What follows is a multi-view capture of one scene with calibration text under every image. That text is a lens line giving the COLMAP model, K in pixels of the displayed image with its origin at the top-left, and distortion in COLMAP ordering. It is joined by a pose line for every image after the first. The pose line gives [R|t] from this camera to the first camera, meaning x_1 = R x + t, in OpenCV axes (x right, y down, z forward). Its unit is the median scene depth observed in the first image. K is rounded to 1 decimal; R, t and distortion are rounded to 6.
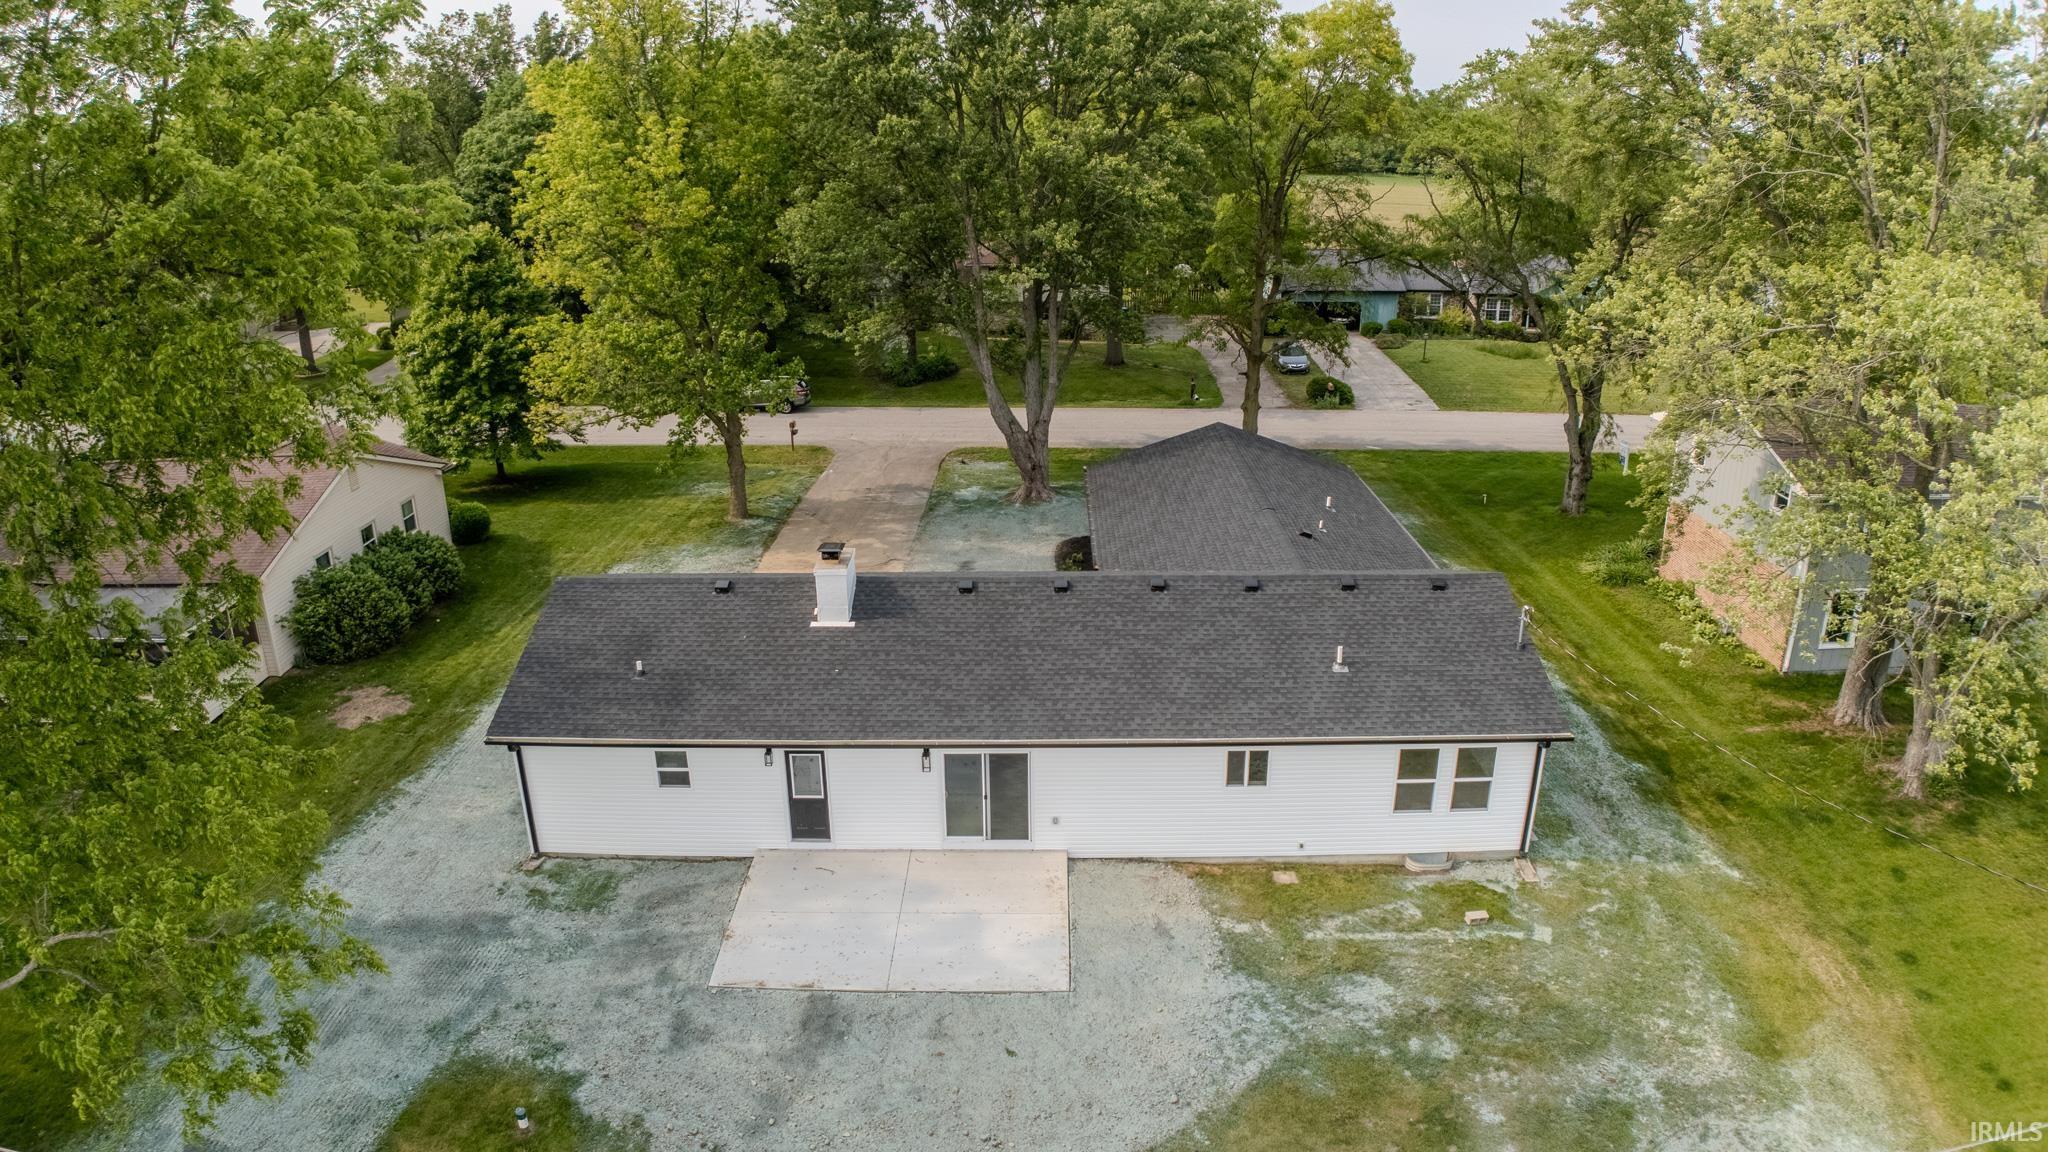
lens RADIAL K [[1270.4, 0, 1024.0], [0, 1270.4, 576.0], [0, 0, 1]] dist [-0.178031, -0.001654]
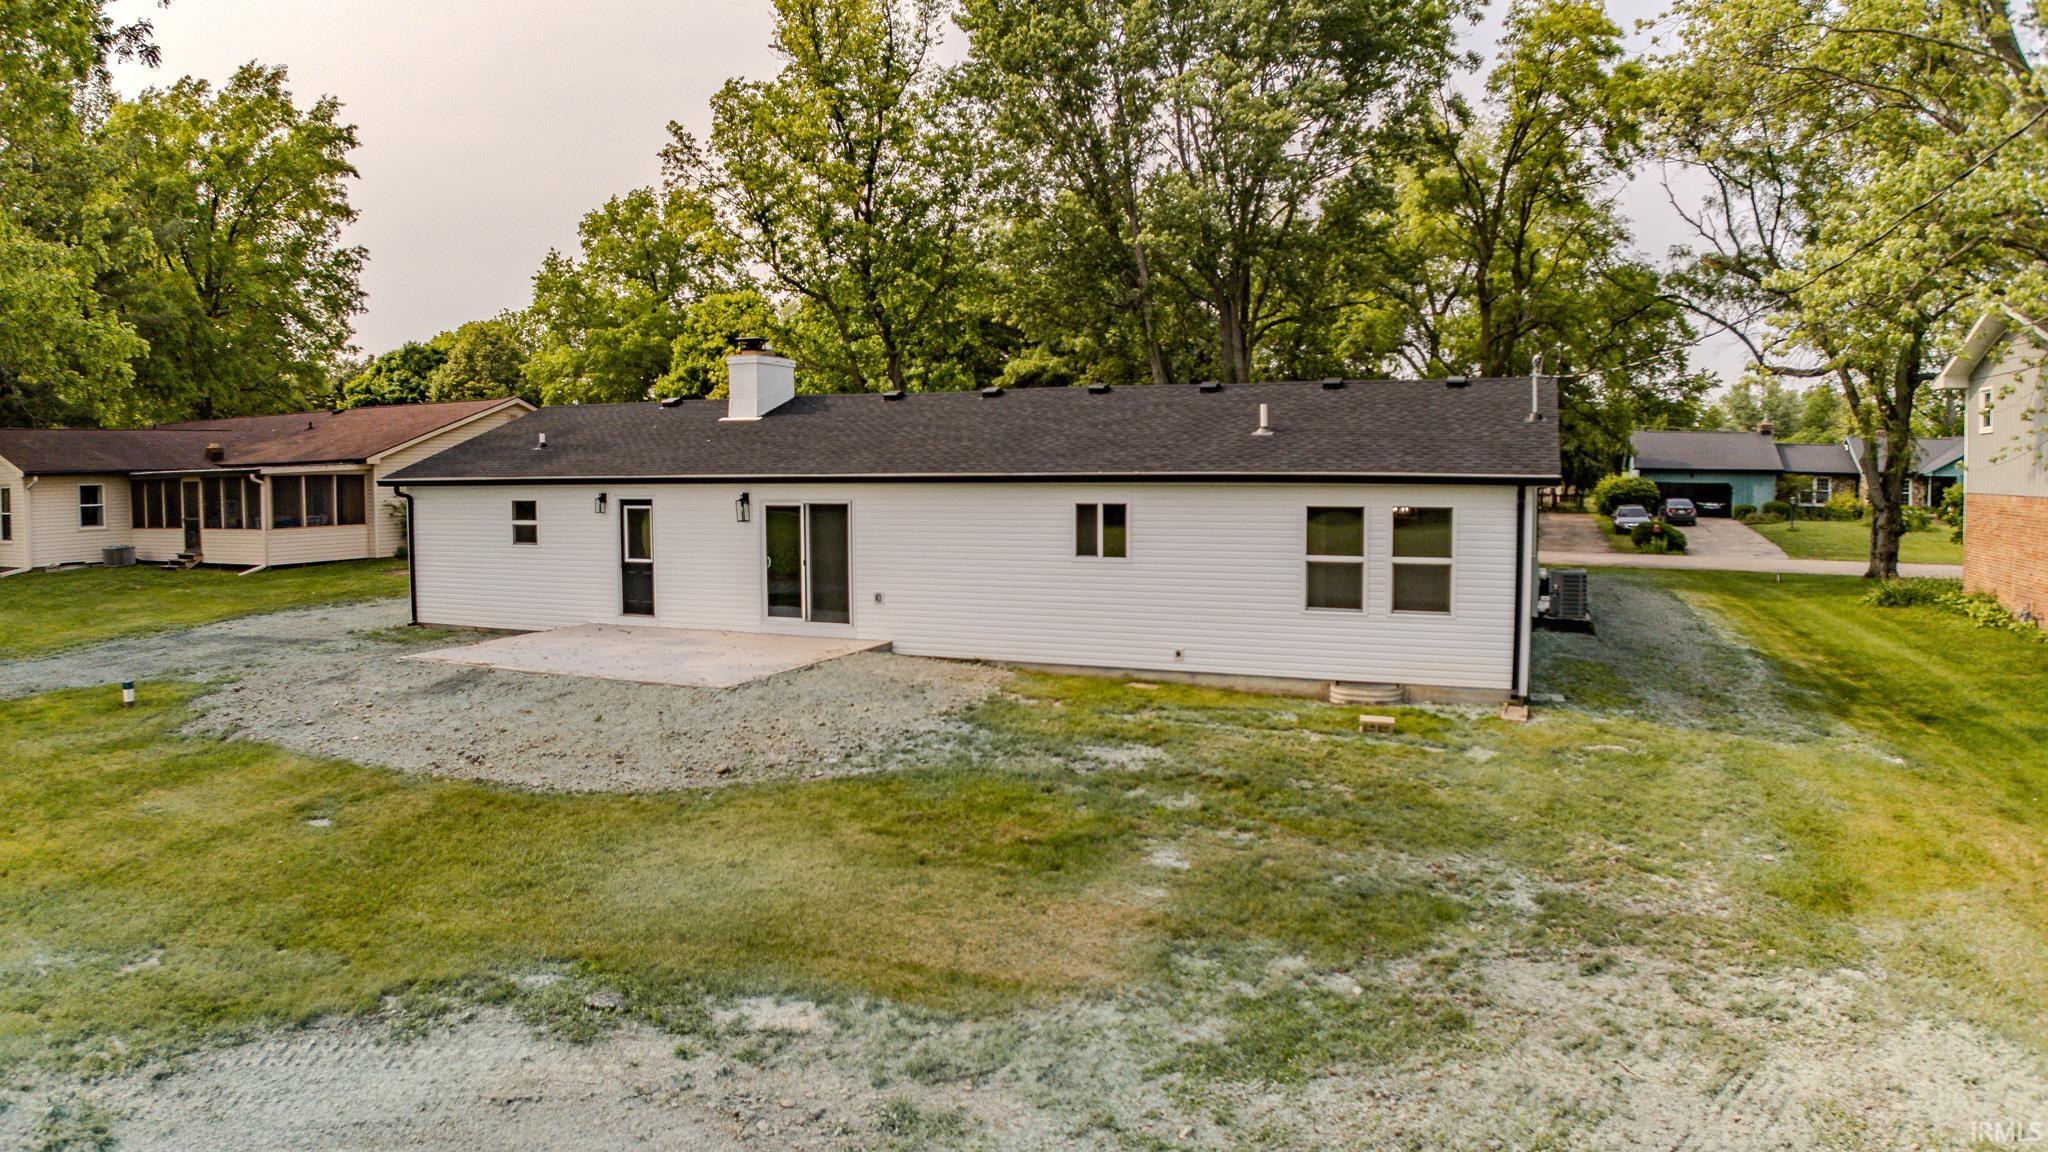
lens RADIAL K [[1244.4, 0, 1024.0], [0, 1244.4, 576.0], [0, 0, 1]] dist [-0.155954, 0.001376]
pose [[0.926295, 0.038030, -0.374874, 0.414081], [-0.134123, 0.963009, -0.233717, 0.358899], [0.352119, 0.266771, 0.897132, 0.323009]]
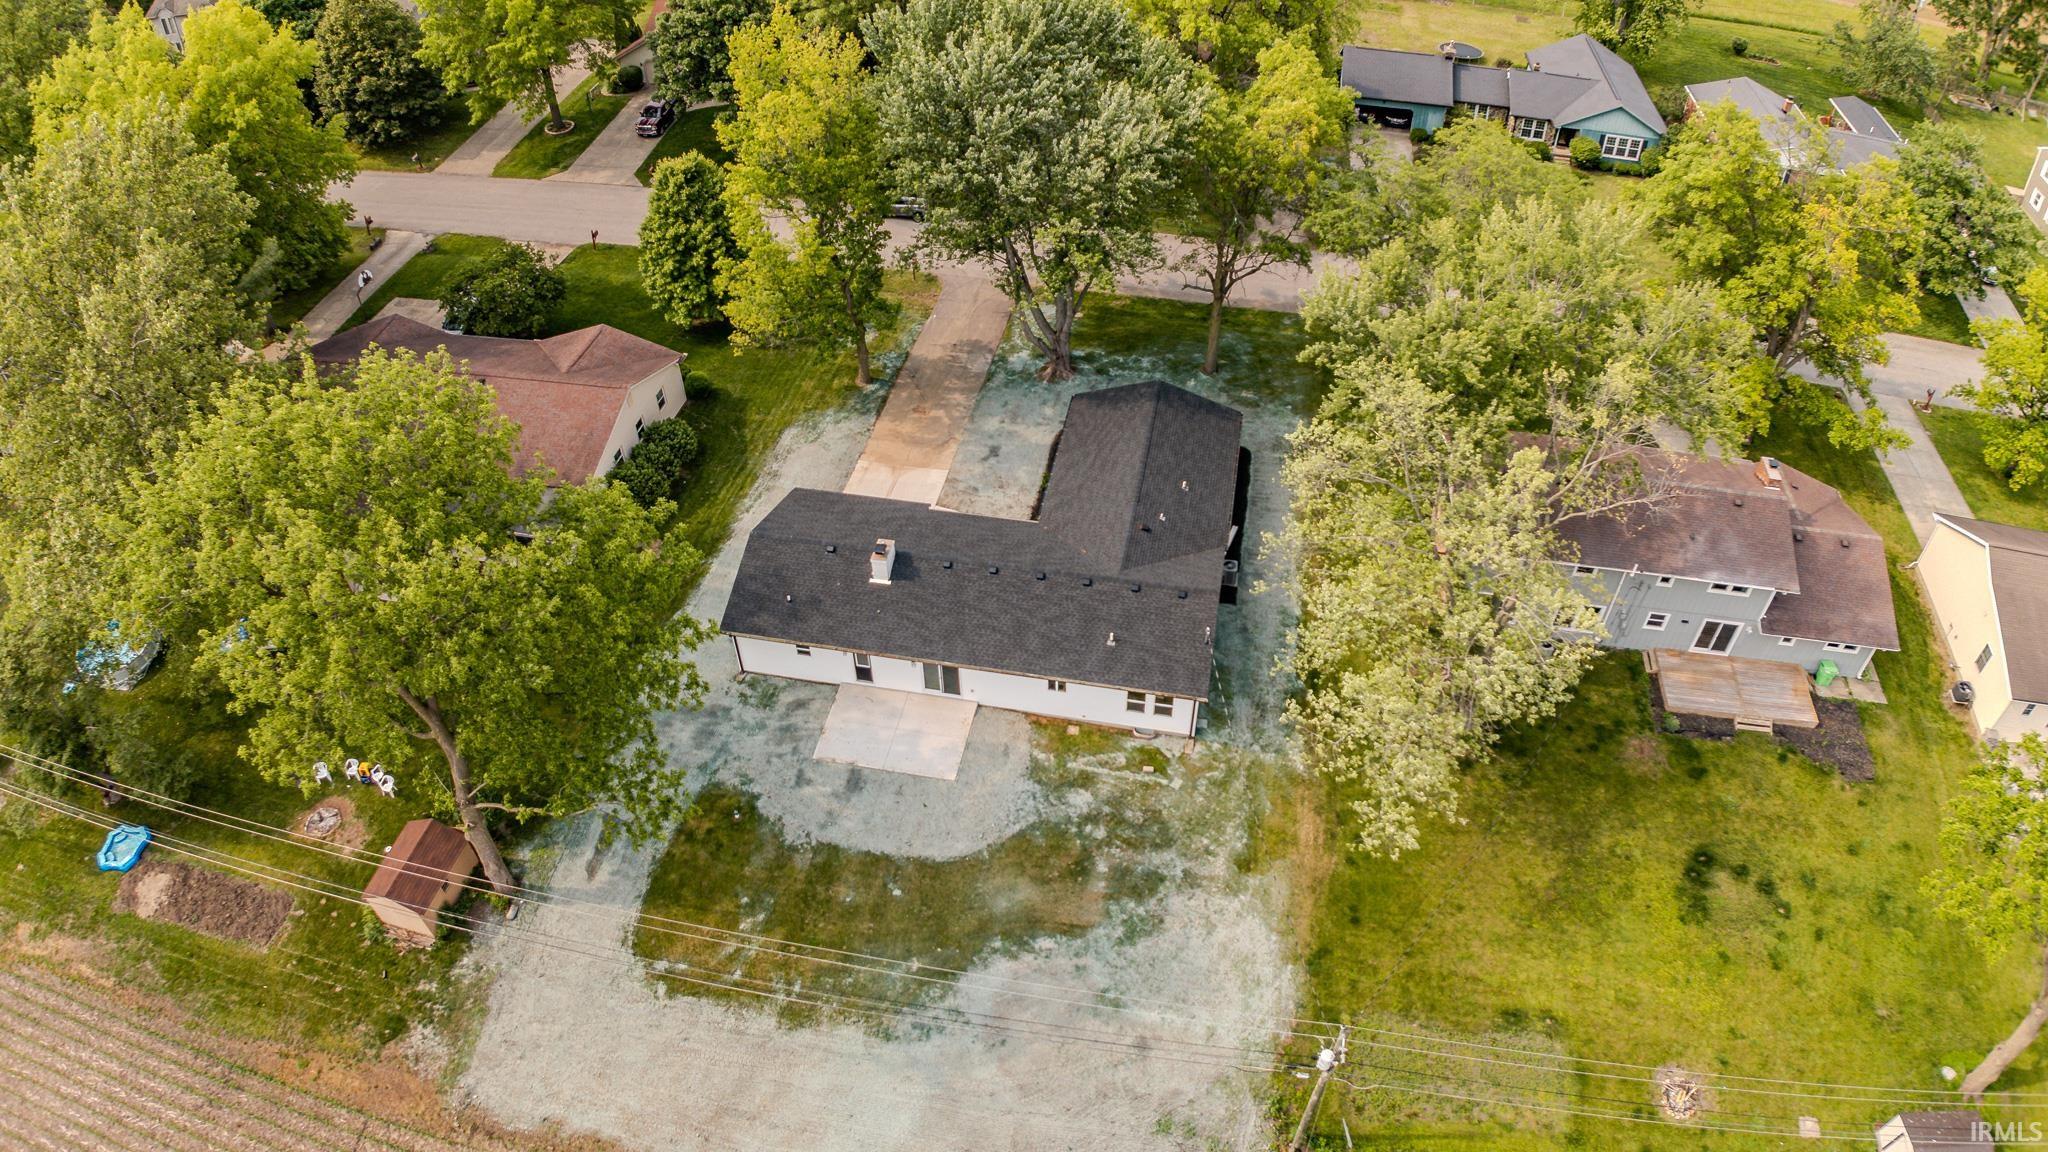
lens RADIAL K [[1274.5, 0, 1022.9], [0, 1274.5, 537.4], [0, 0, 1]] dist [-0.128832, 0.000441]
pose [[0.984201, 0.122108, -0.128211, 0.370565], [-0.063738, 0.919933, 0.386860, -0.933070], [0.165185, -0.372576, 0.913182, -0.931236]]
